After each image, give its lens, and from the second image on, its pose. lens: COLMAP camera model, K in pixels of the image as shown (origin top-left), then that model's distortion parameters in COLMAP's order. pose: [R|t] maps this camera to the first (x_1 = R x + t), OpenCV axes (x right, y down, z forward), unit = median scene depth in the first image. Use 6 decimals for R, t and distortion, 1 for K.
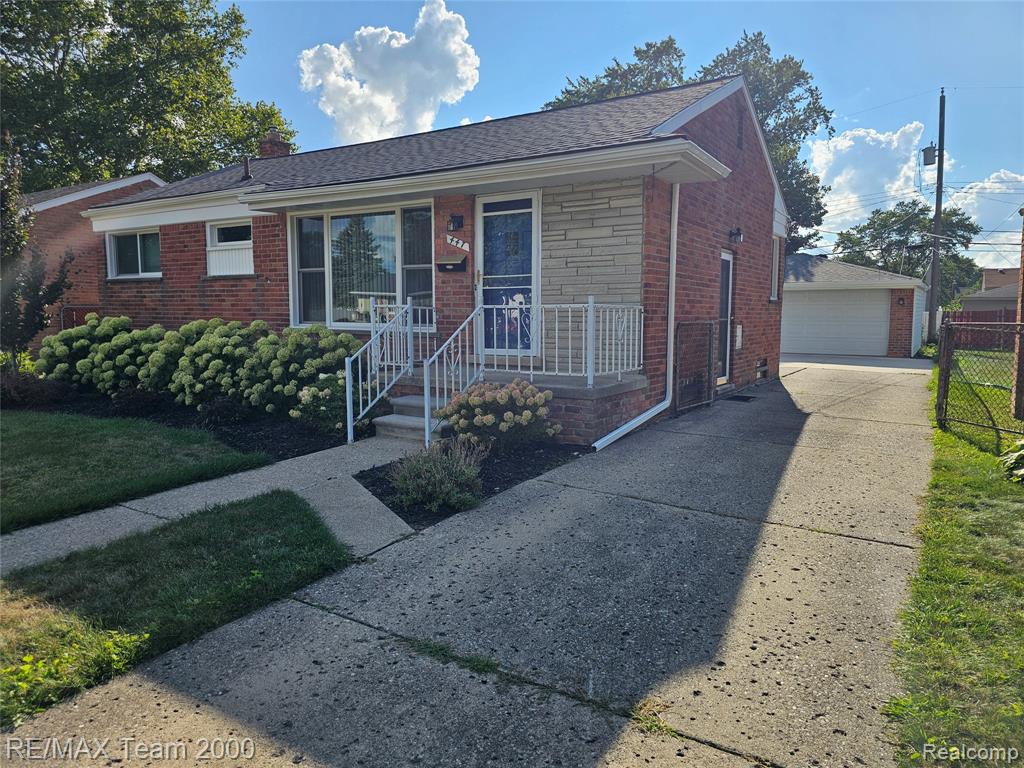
lens RADIAL K [[684.6, 0, 508.7], [0, 684.6, 386.4], [0, 0, 1]] dist [0.089014, -0.116279]
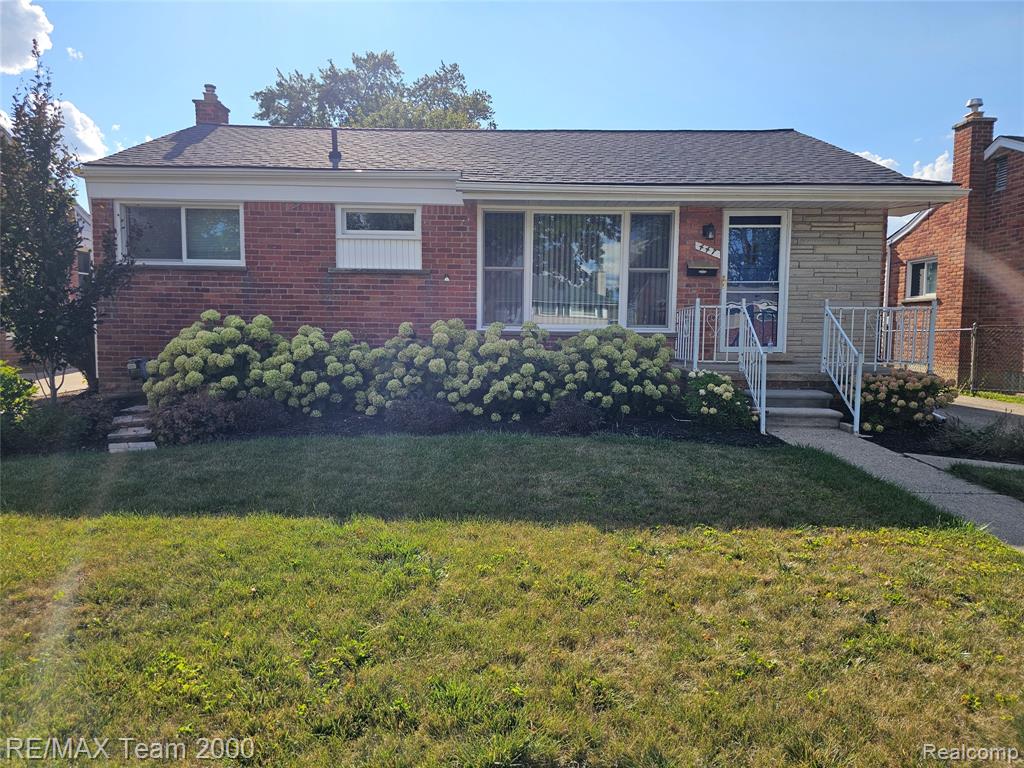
lens RADIAL K [[684.6, 0, 508.7], [0, 684.6, 386.4], [0, 0, 1]] dist [0.089014, -0.116279]
pose [[0.843811, -0.042898, 0.534923, -0.926364], [0.049577, 0.998769, 0.001892, -0.010841], [-0.534346, 0.024924, 0.844899, 0.247021]]
